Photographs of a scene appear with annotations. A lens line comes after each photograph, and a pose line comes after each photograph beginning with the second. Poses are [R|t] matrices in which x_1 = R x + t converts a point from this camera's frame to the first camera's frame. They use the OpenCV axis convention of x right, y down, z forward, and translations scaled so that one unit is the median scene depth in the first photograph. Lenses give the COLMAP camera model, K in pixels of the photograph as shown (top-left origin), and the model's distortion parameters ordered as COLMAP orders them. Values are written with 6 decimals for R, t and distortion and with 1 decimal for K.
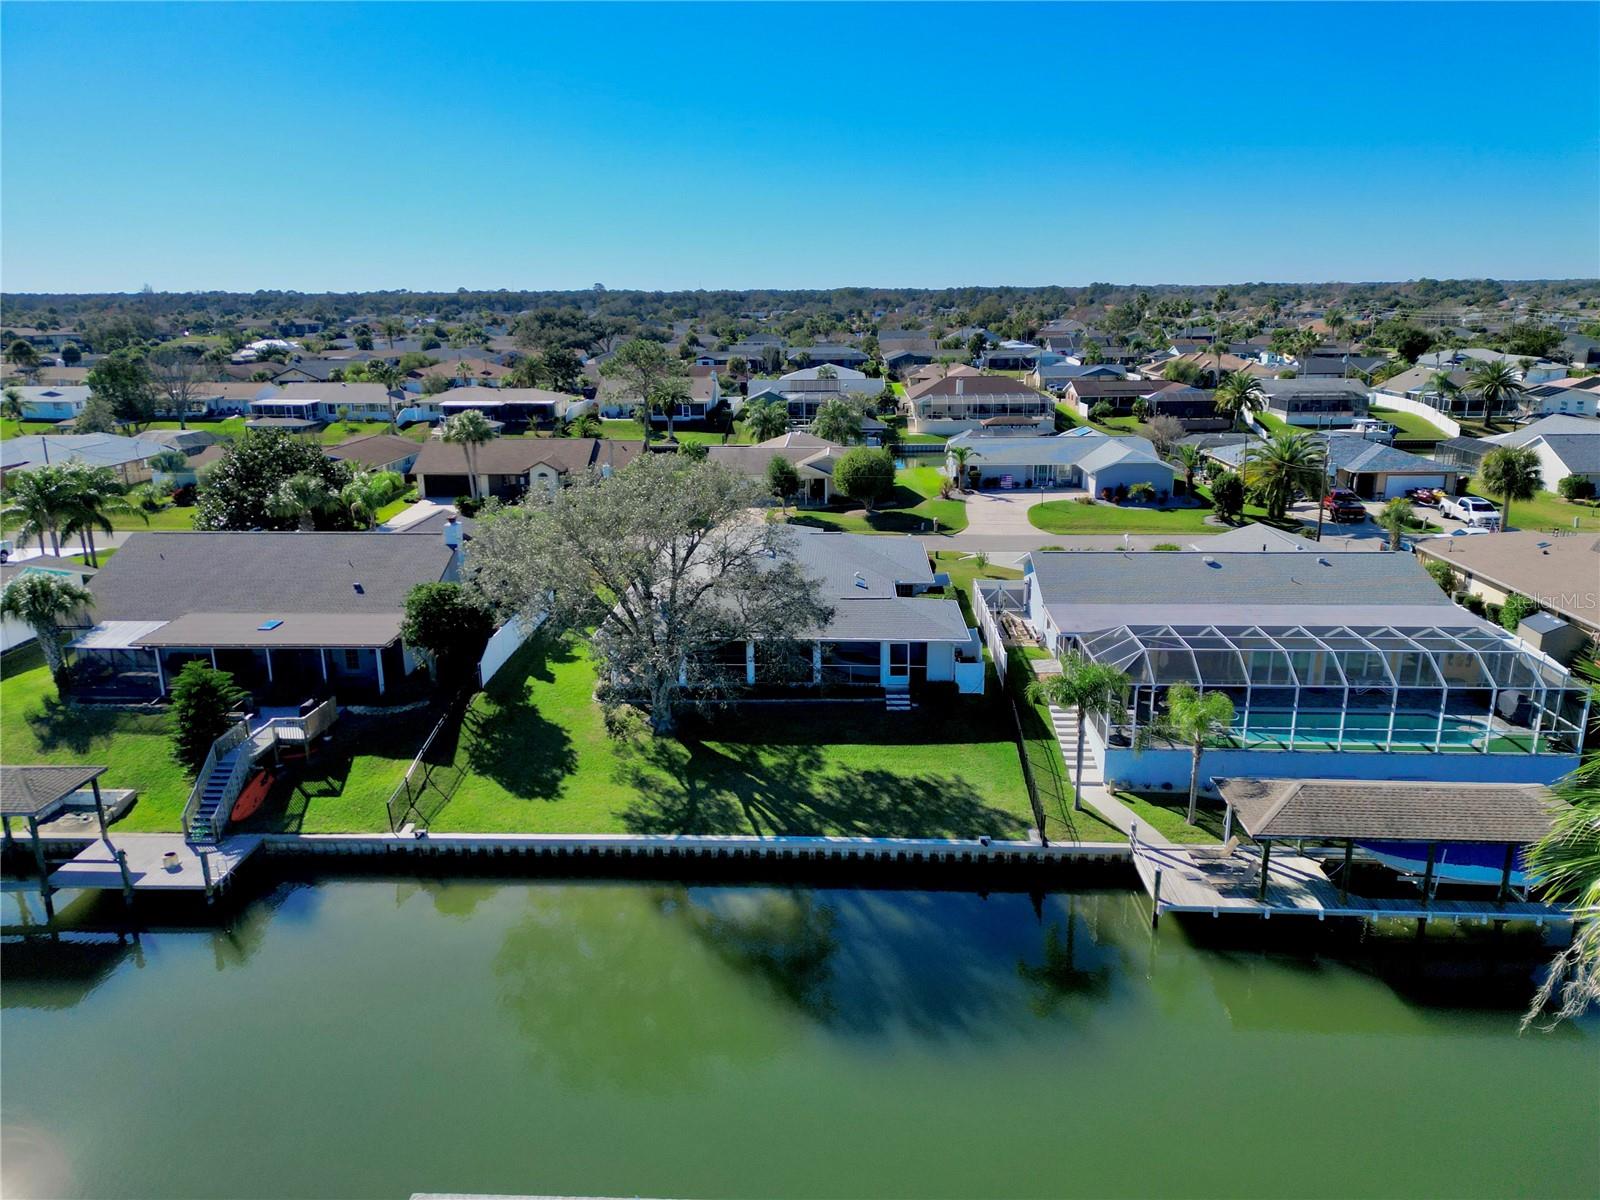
lens RADIAL K [[1107.3, 0, 794.8], [0, 1107.3, 595.4], [0, 0, 1]] dist [0.078237, -0.075617]
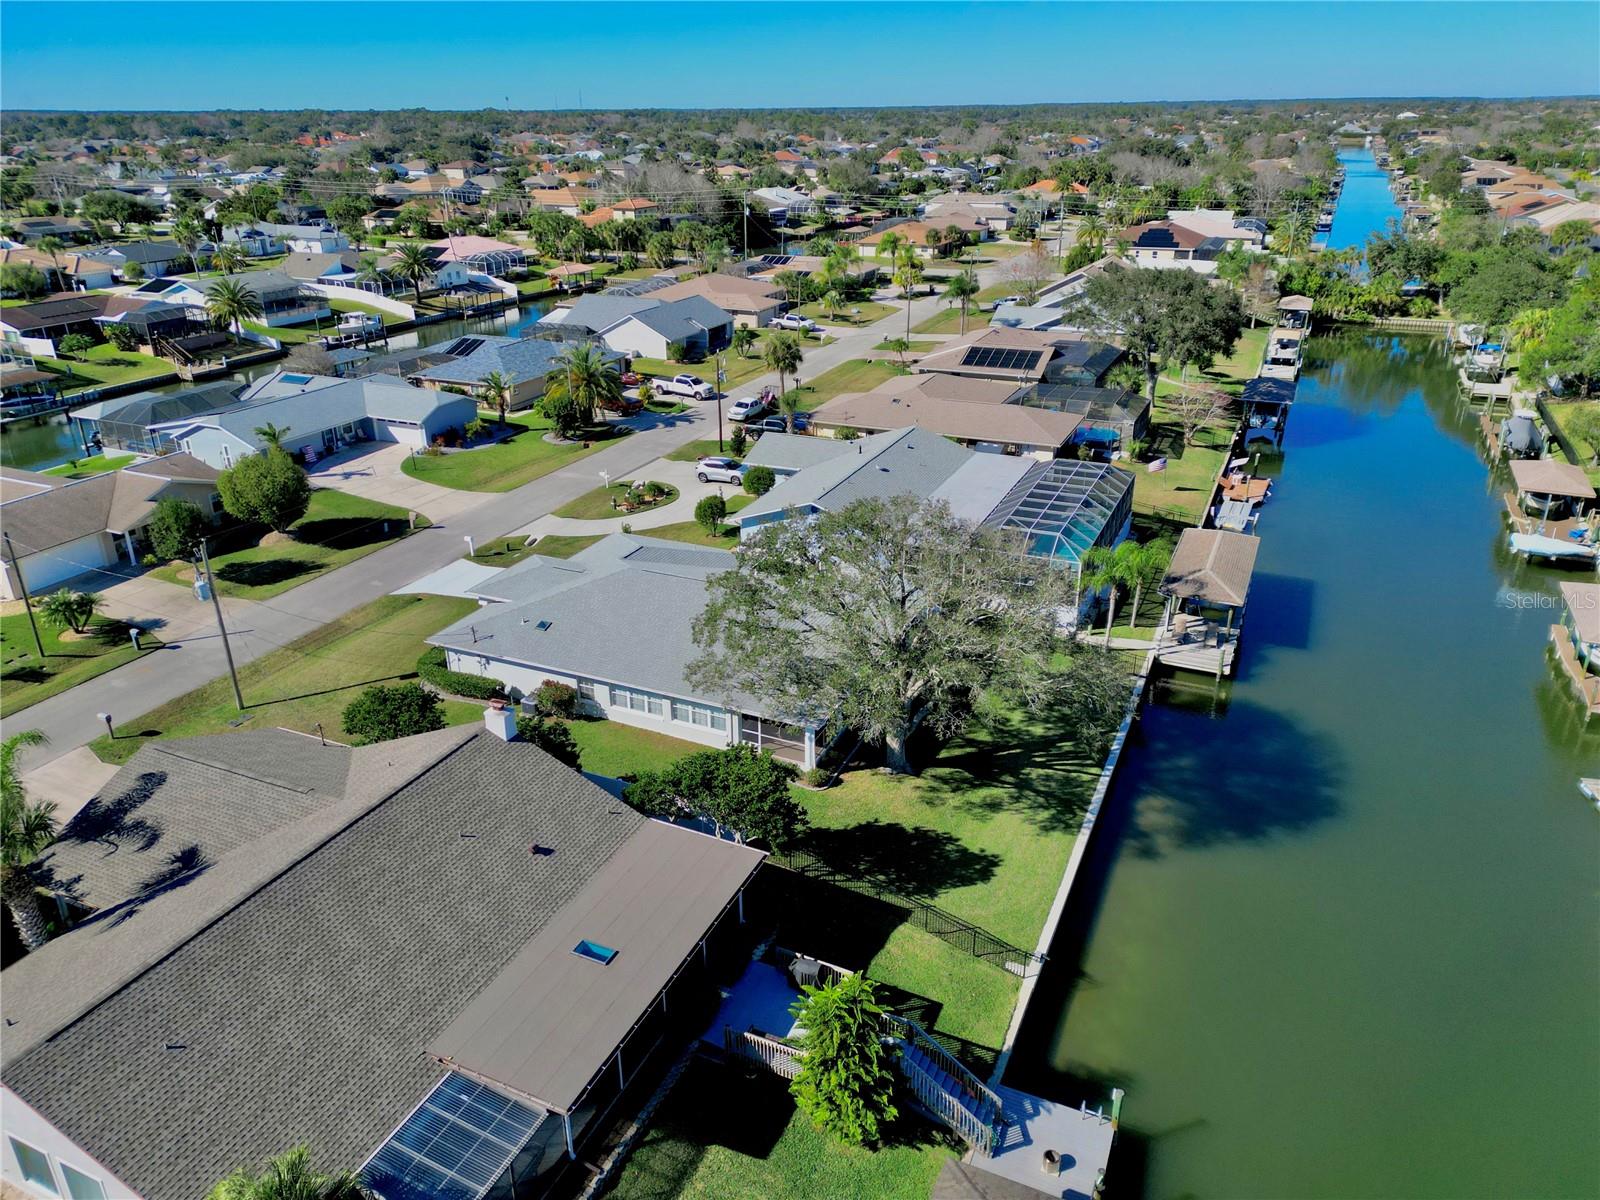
lens RADIAL K [[1107.3, 0, 794.8], [0, 1107.3, 595.4], [0, 0, 1]] dist [0.078237, -0.075617]
pose [[0.350030, -0.352359, 0.867941, -1.096693], [0.228774, 0.930655, 0.285557, -0.375990], [-0.908373, 0.098609, 0.406368, 0.764626]]
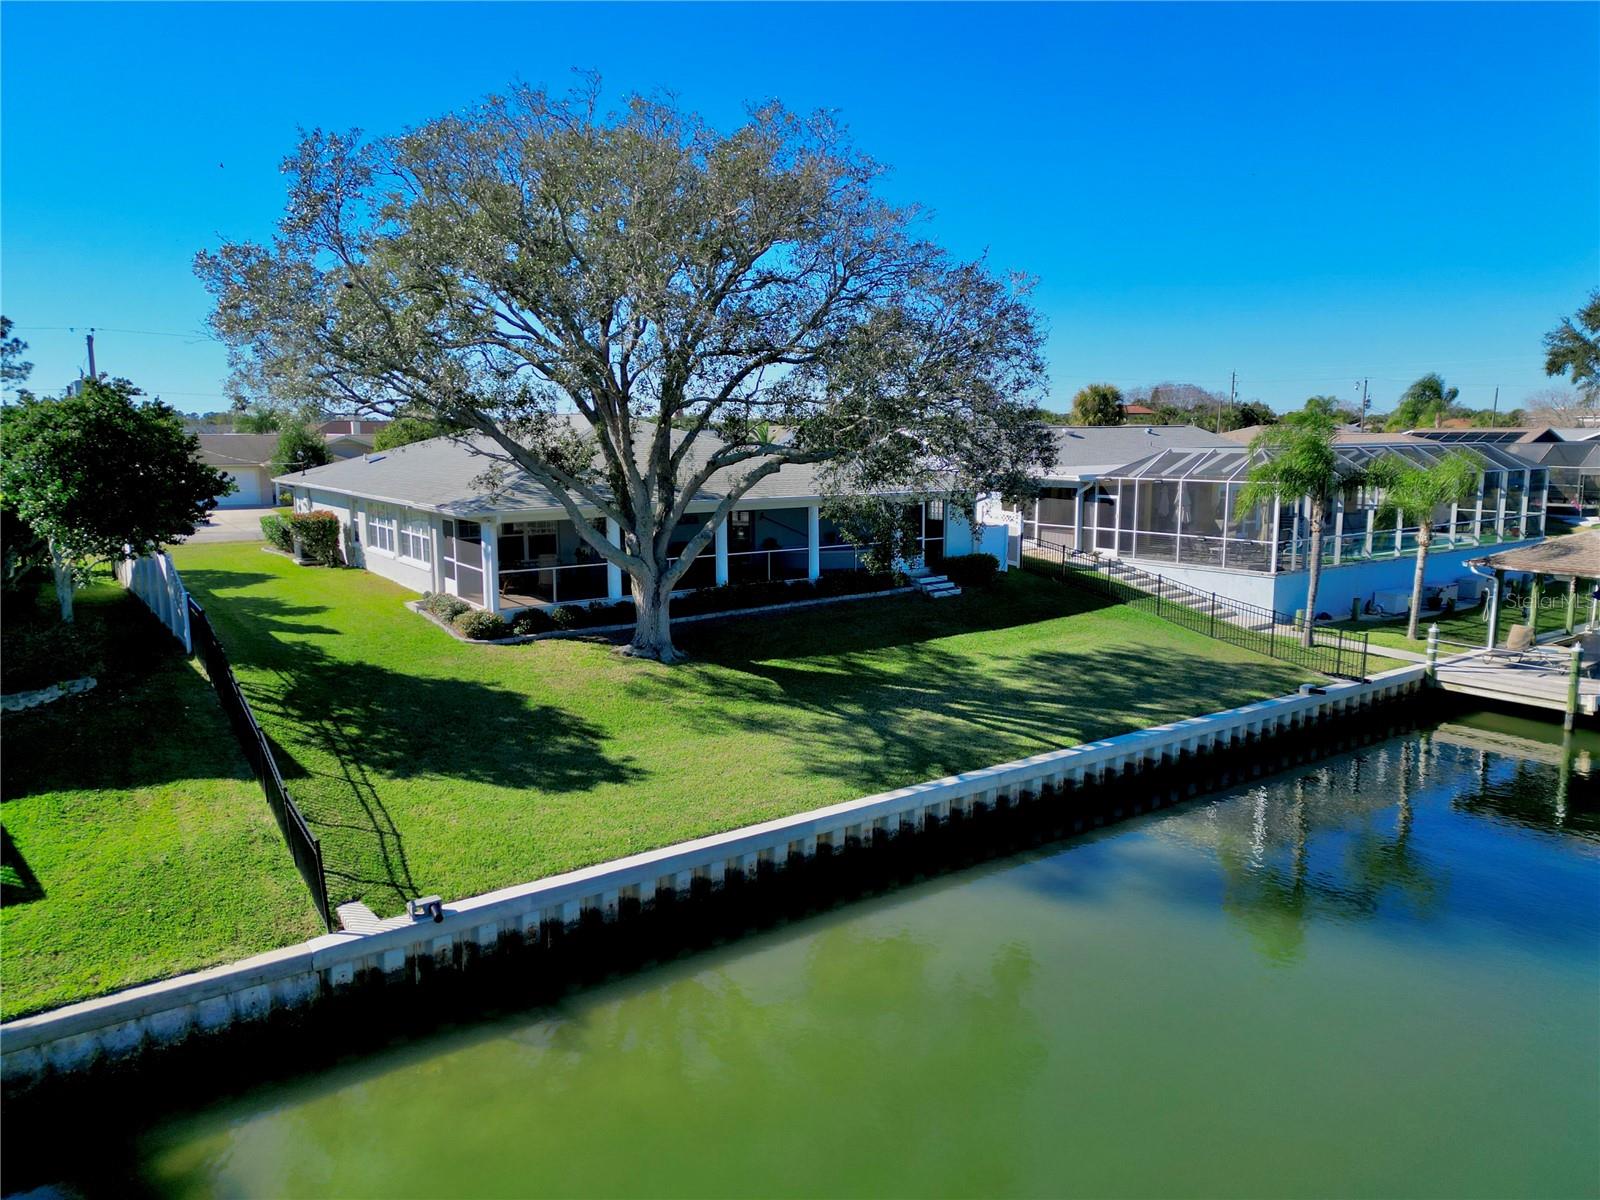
lens RADIAL K [[1107.3, 0, 794.8], [0, 1107.3, 595.4], [0, 0, 1]] dist [0.078237, -0.075617]
pose [[0.767231, -0.075579, 0.636903, -0.458338], [0.144353, 0.987903, -0.056661, 0.150166], [-0.624915, 0.135411, 0.768859, 0.634725]]
